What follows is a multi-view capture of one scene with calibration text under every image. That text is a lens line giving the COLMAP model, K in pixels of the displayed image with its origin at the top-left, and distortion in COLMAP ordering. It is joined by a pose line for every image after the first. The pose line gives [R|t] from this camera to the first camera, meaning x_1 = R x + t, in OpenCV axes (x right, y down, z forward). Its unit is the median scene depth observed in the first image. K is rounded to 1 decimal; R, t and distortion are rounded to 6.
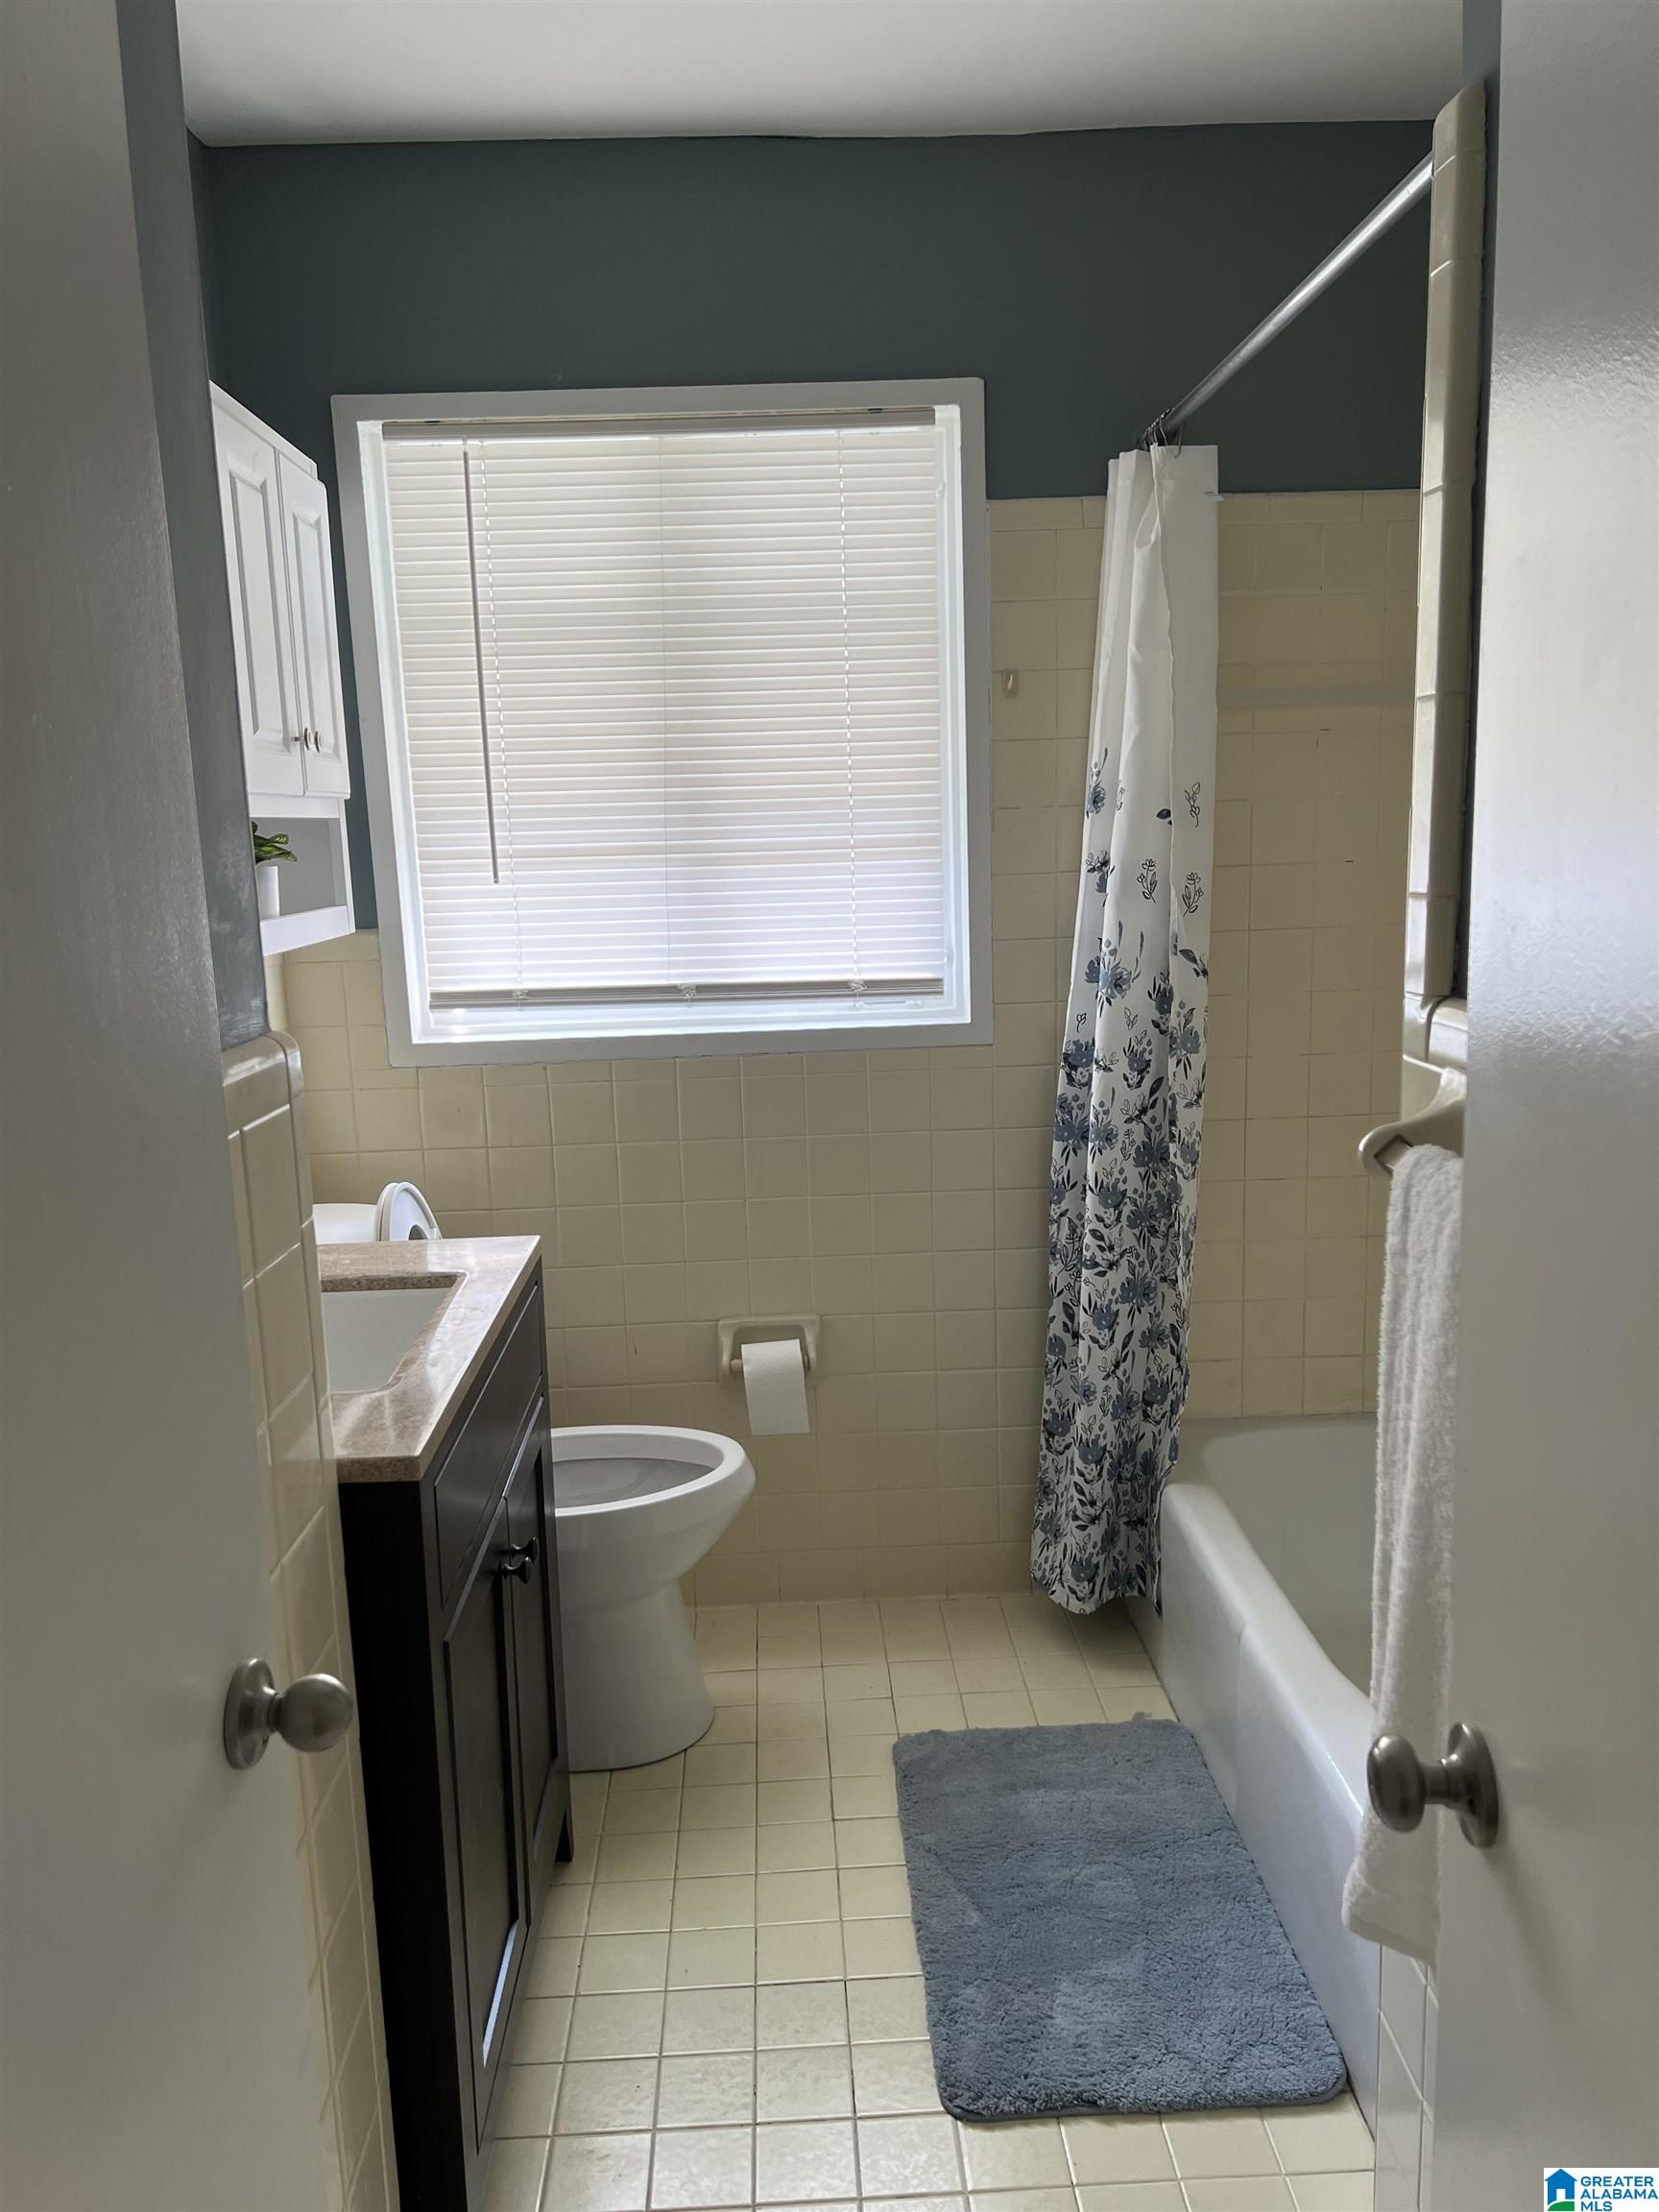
lens RADIAL K [[1638.8, 0, 831.7], [0, 1638.8, 1121.6], [0, 0, 1]] dist [0.187913, -0.534403]
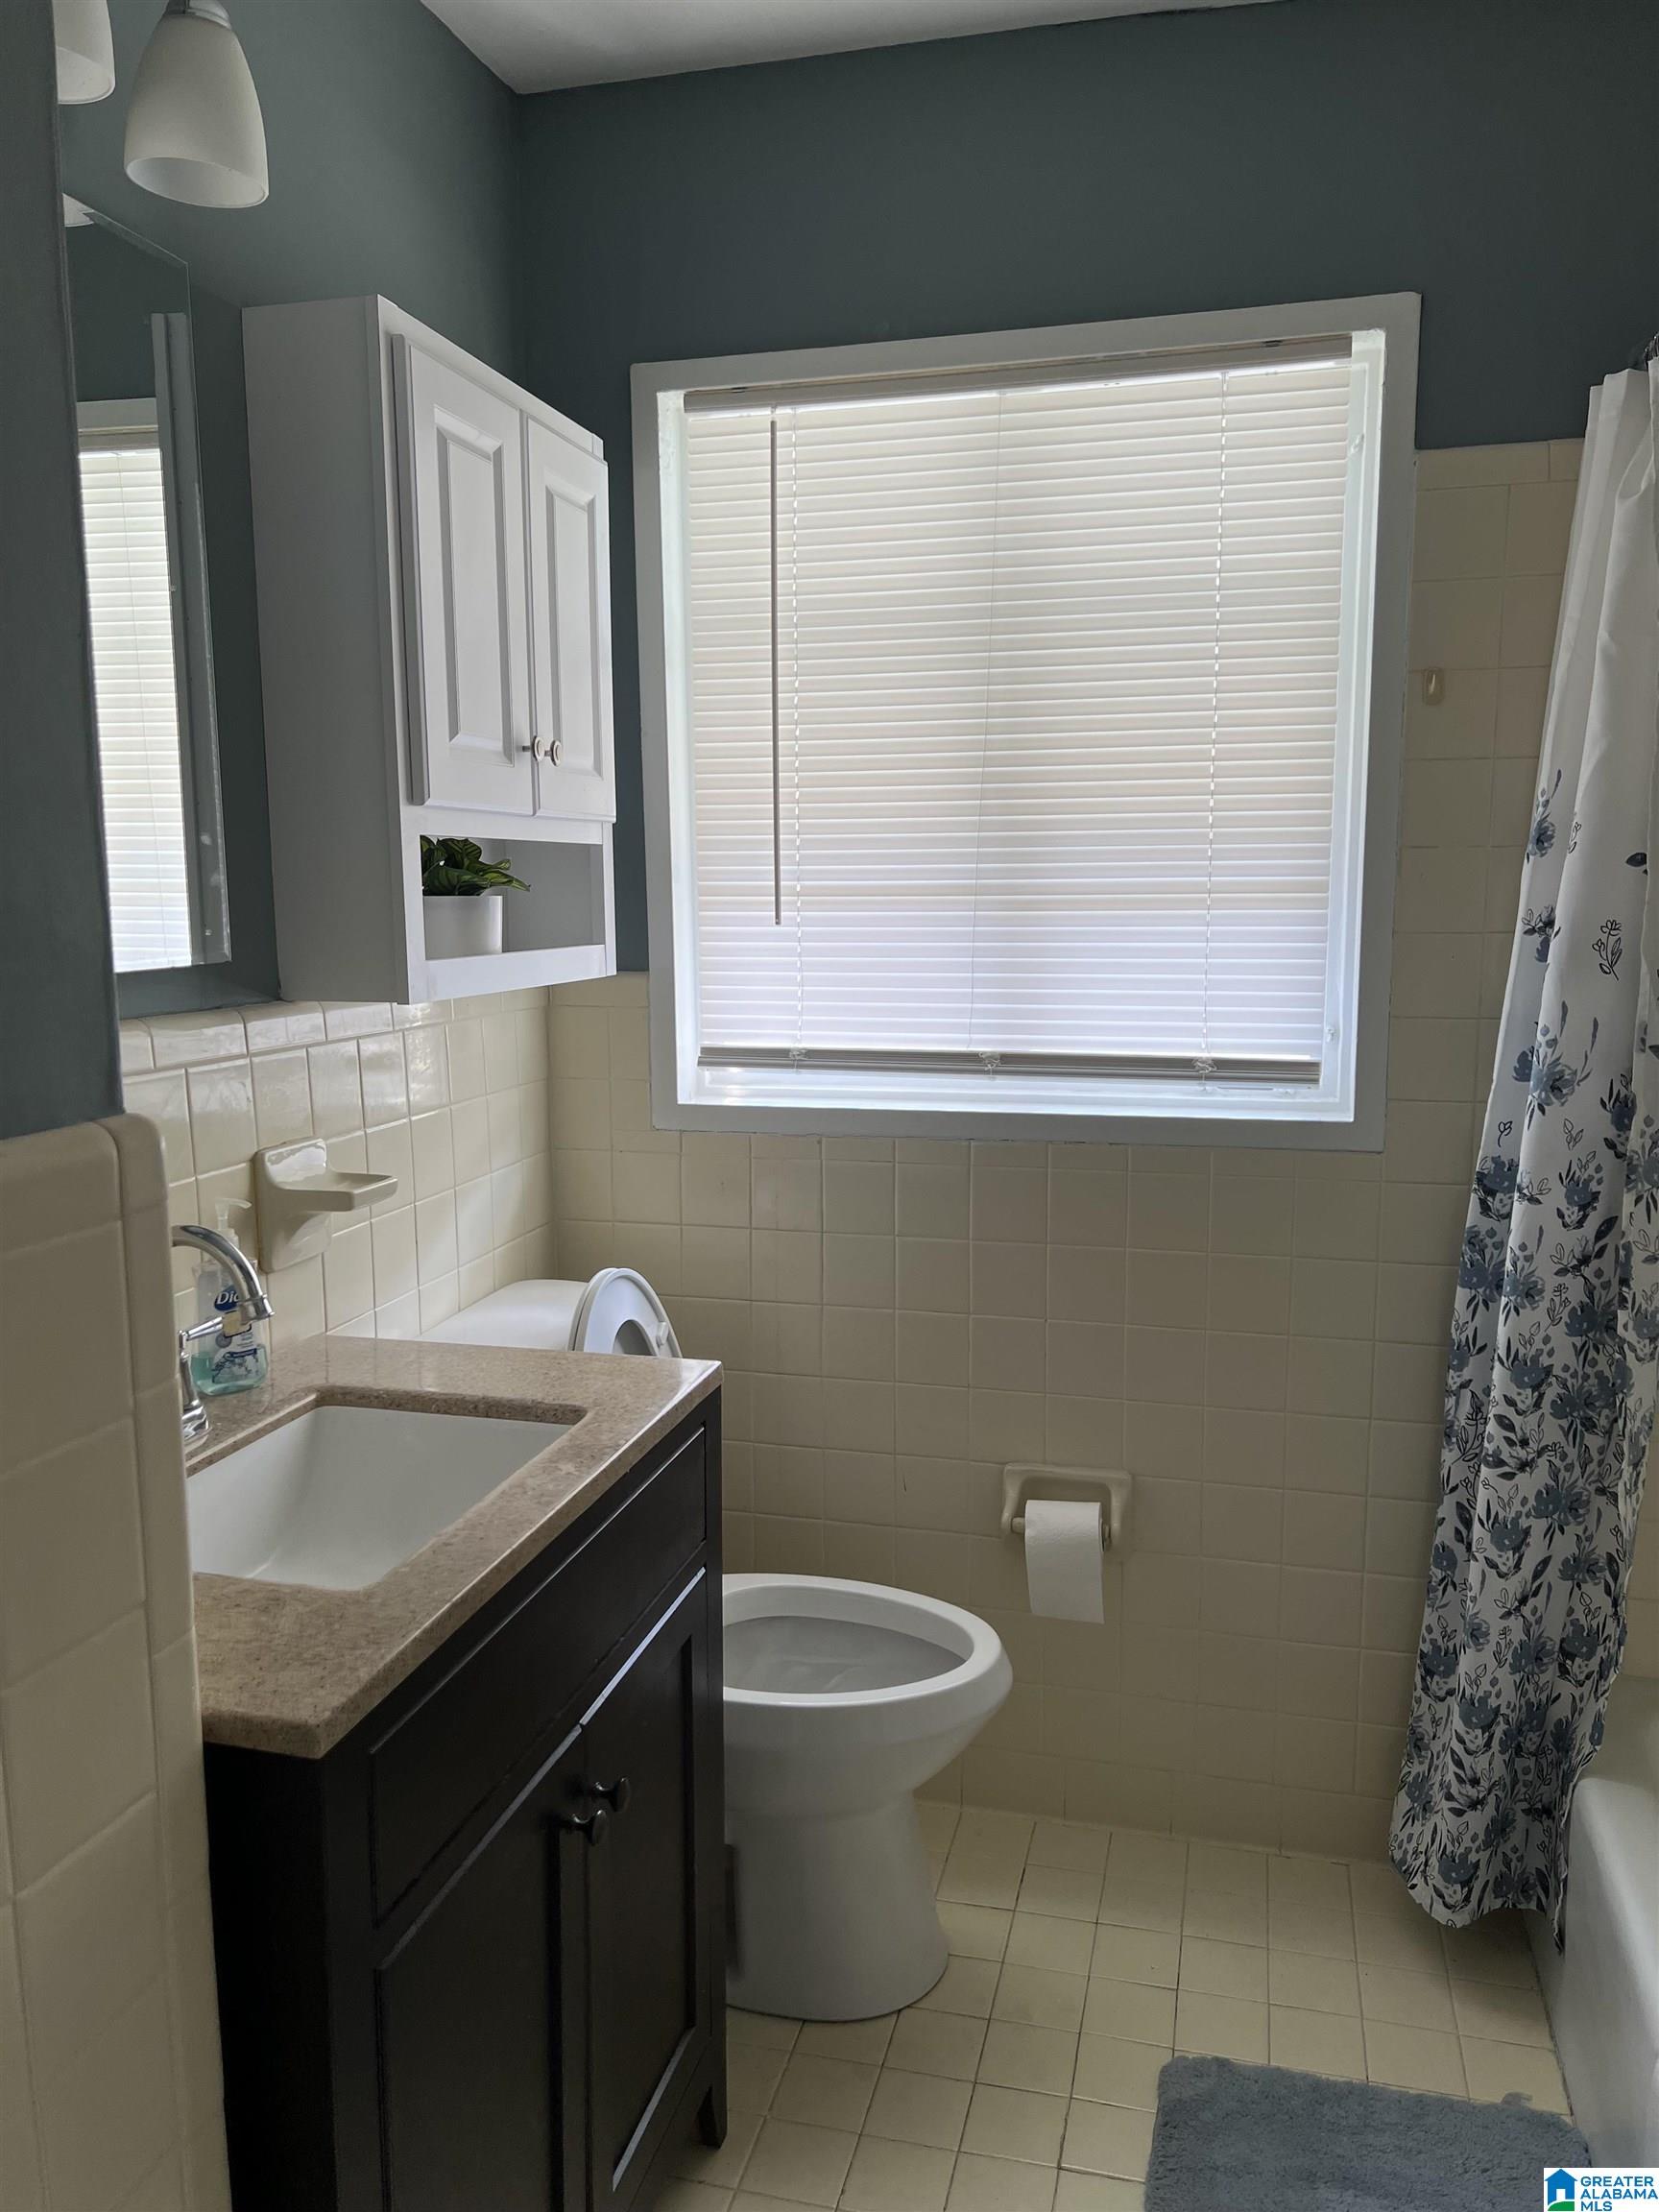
lens RADIAL K [[1658.3, 0, 834.6], [0, 1658.3, 1125.8], [0, 0, 1]] dist [0.054407, -0.057725]
pose [[0.958344, 0.068423, -0.277299, 0.071081], [-0.076041, 0.996963, -0.016798, -0.028130], [0.275307, 0.037184, 0.960637, 0.189879]]
